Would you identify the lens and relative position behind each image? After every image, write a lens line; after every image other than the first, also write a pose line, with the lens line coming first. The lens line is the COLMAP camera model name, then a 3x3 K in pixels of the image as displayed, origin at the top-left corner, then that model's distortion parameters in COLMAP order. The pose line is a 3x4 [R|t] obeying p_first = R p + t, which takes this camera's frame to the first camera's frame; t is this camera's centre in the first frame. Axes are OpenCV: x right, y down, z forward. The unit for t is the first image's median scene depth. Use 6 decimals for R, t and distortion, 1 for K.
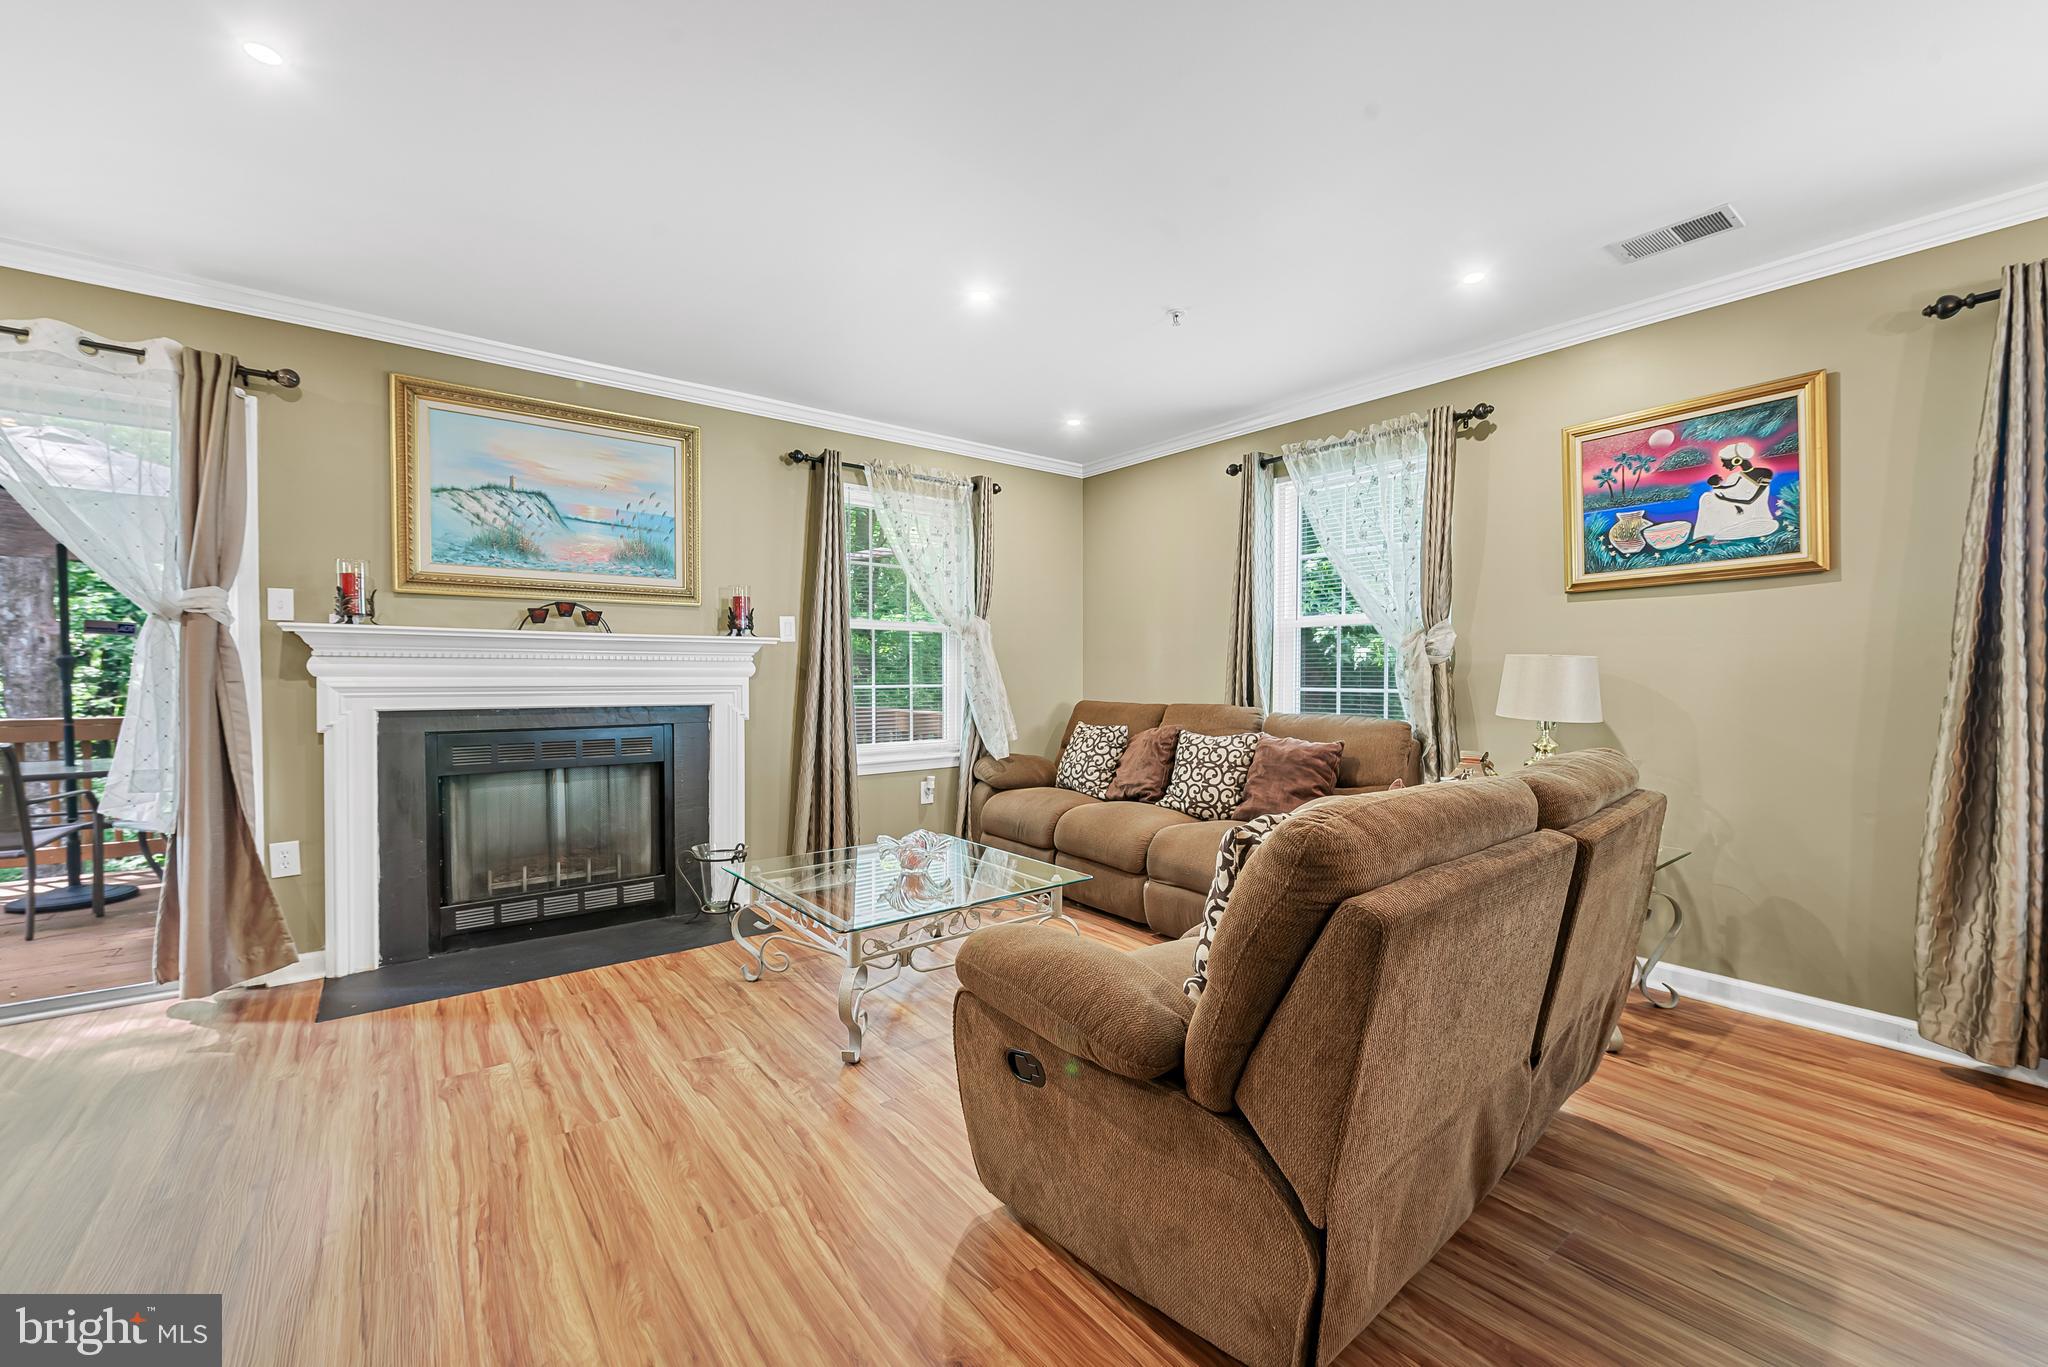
lens RADIAL K [[819.6, 0, 1011.5], [0, 819.6, 686.7], [0, 0, 1]] dist [-0.003179, -0.001198]
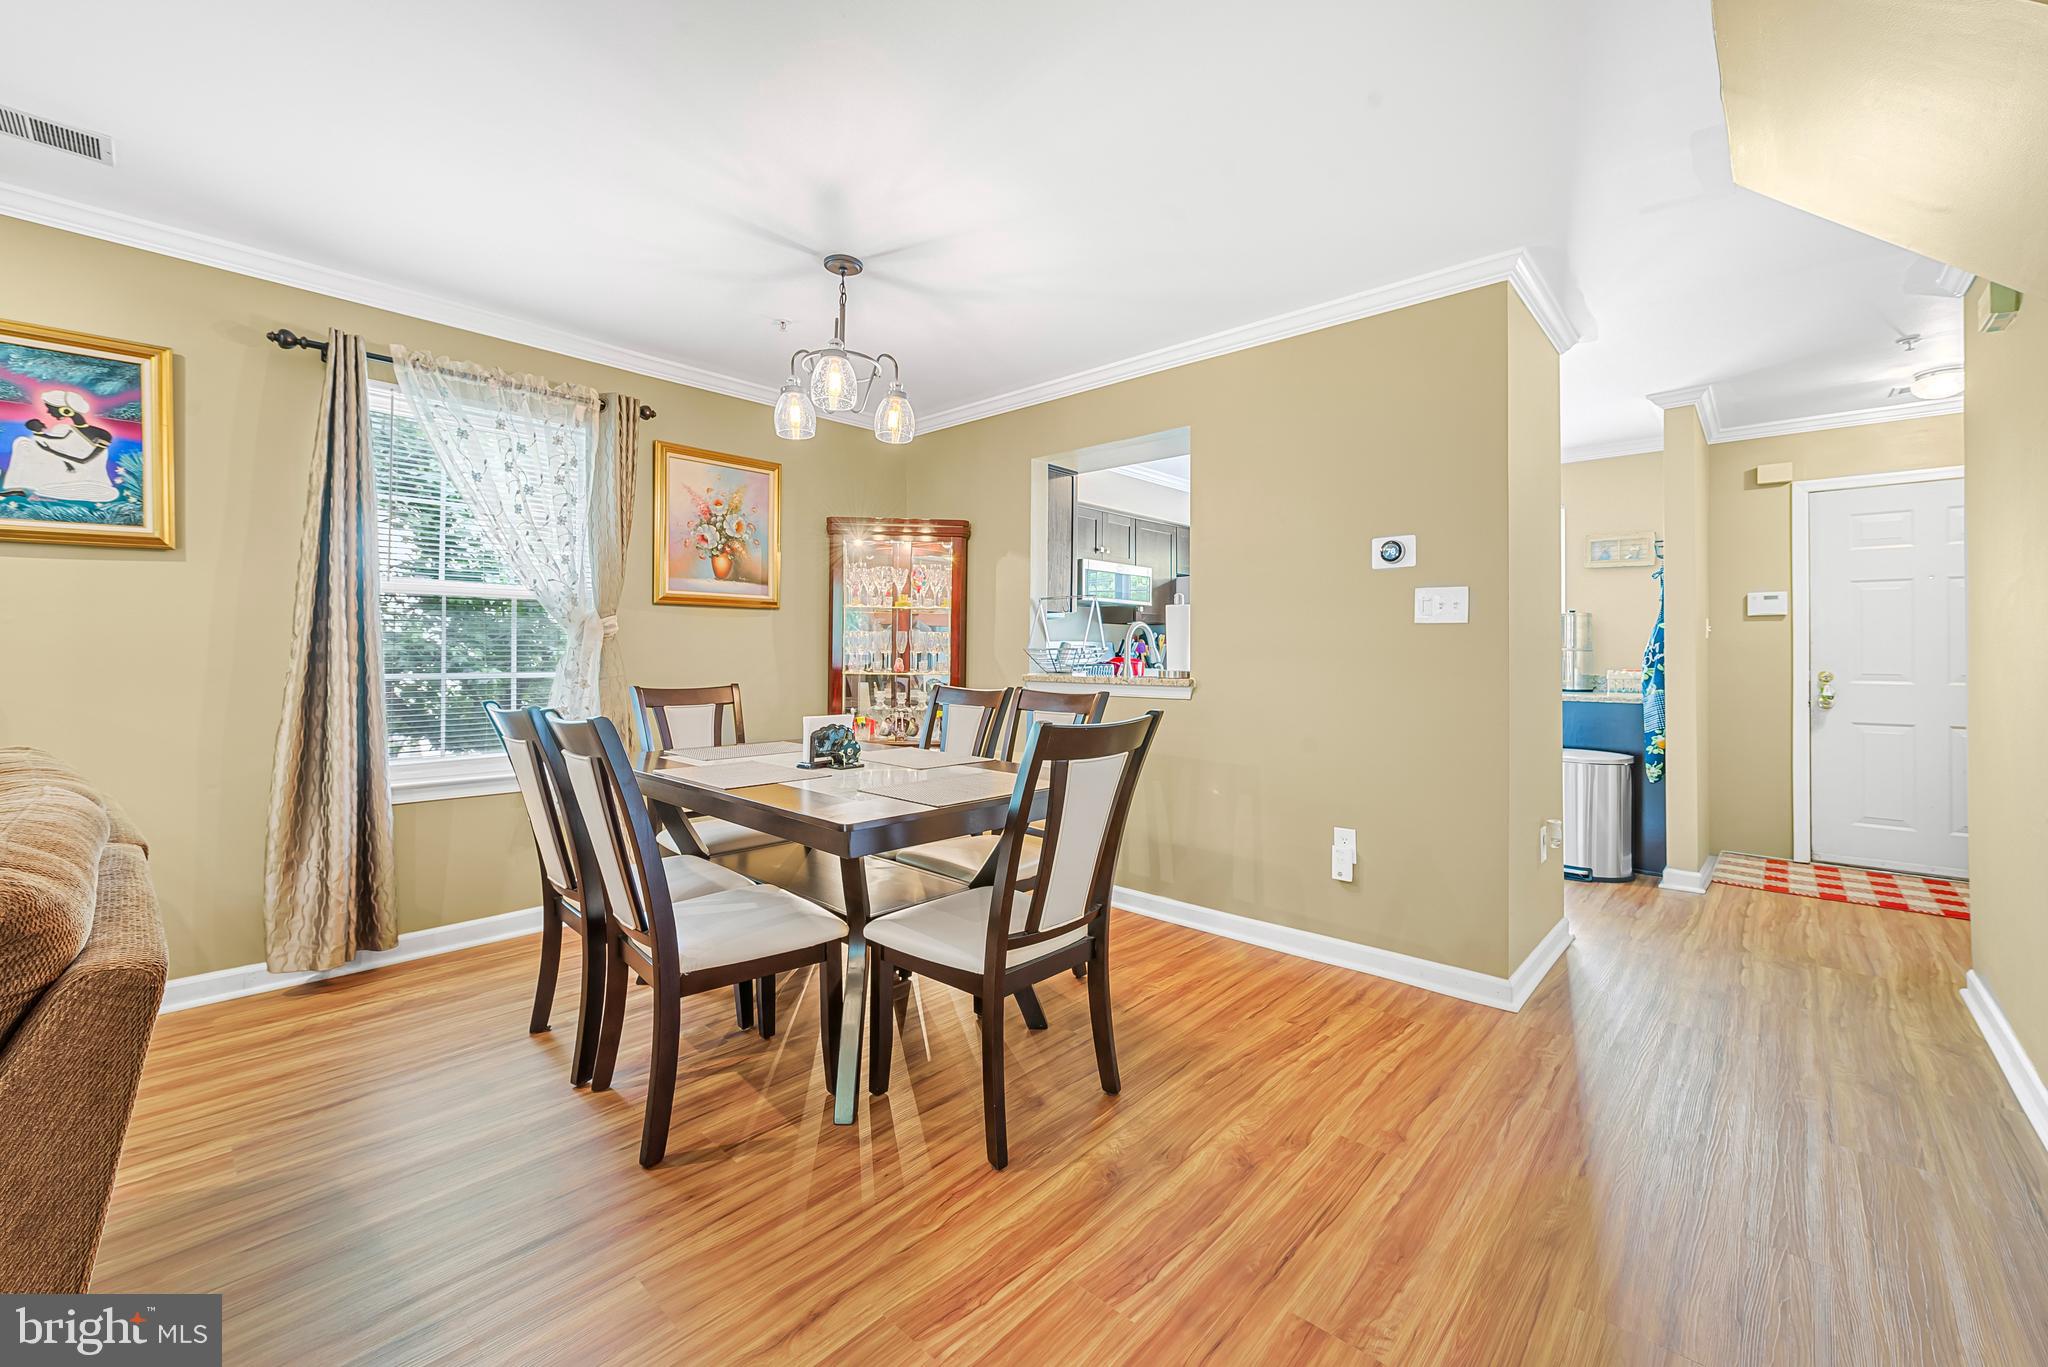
lens RADIAL K [[819.6, 0, 1056.8], [0, 819.6, 646.5], [0, 0, 1]] dist [-0.003179, -0.001198]
pose [[-0.193591, 0.007659, 0.981052, -0.176251], [0.011396, 0.999920, -0.005558, -0.004538], [-0.981016, 0.010105, -0.193663, 0.117865]]
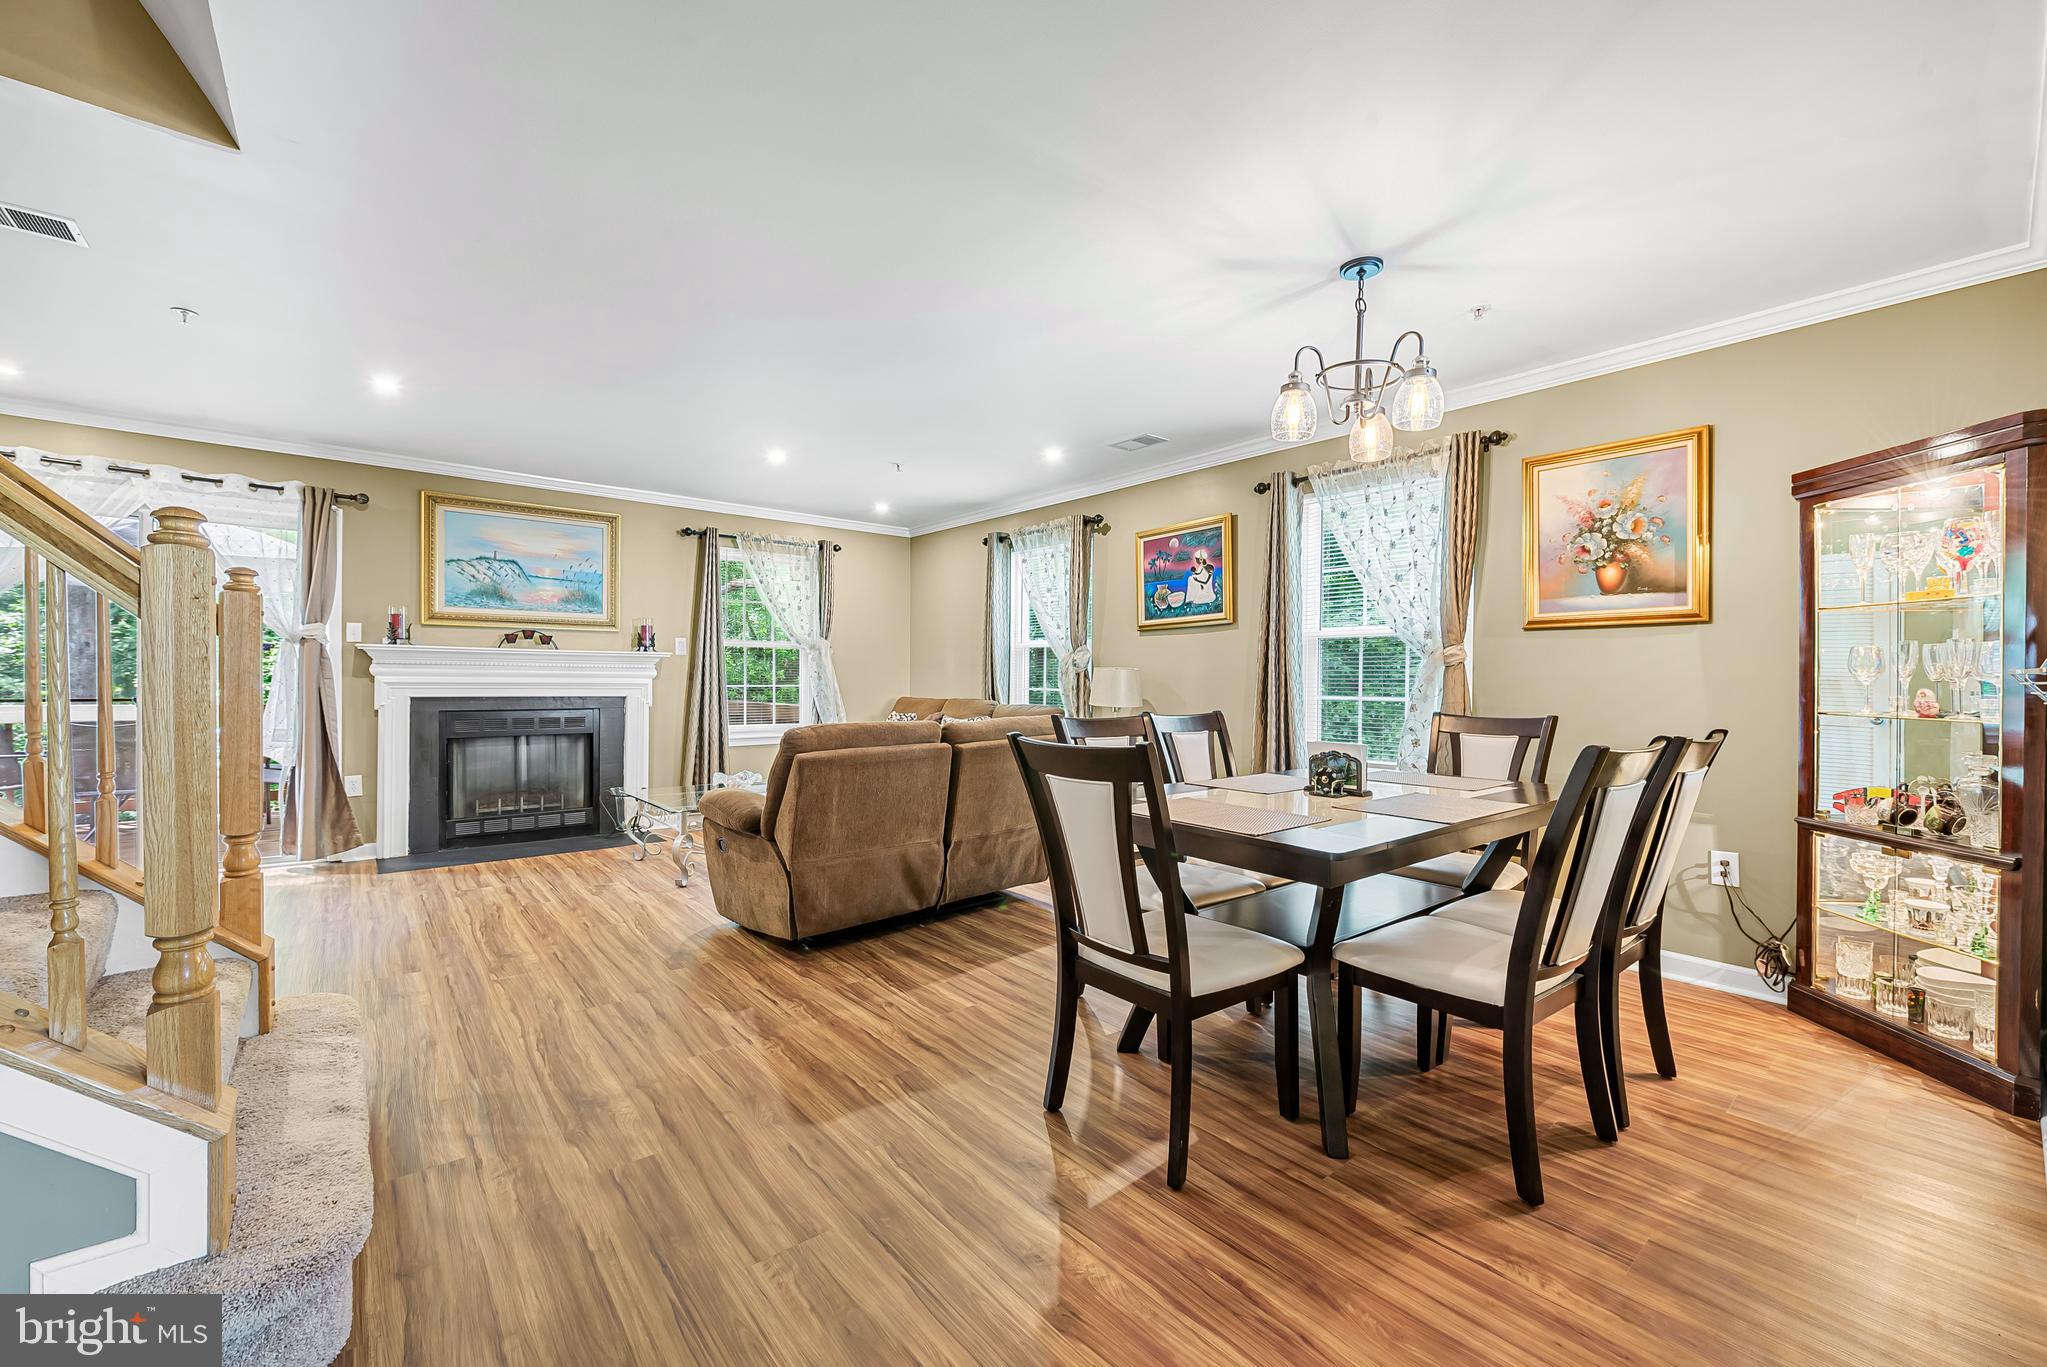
lens RADIAL K [[819.2, 0, 1013.5], [0, 819.2, 679.2], [0, 0, 1]] dist [-0.003179, -0.001198]
pose [[0.999480, 0.006540, 0.031572, 0.415735], [-0.006056, 0.999863, -0.015393, 0.012673], [-0.031669, 0.015194, 0.999383, -0.739107]]
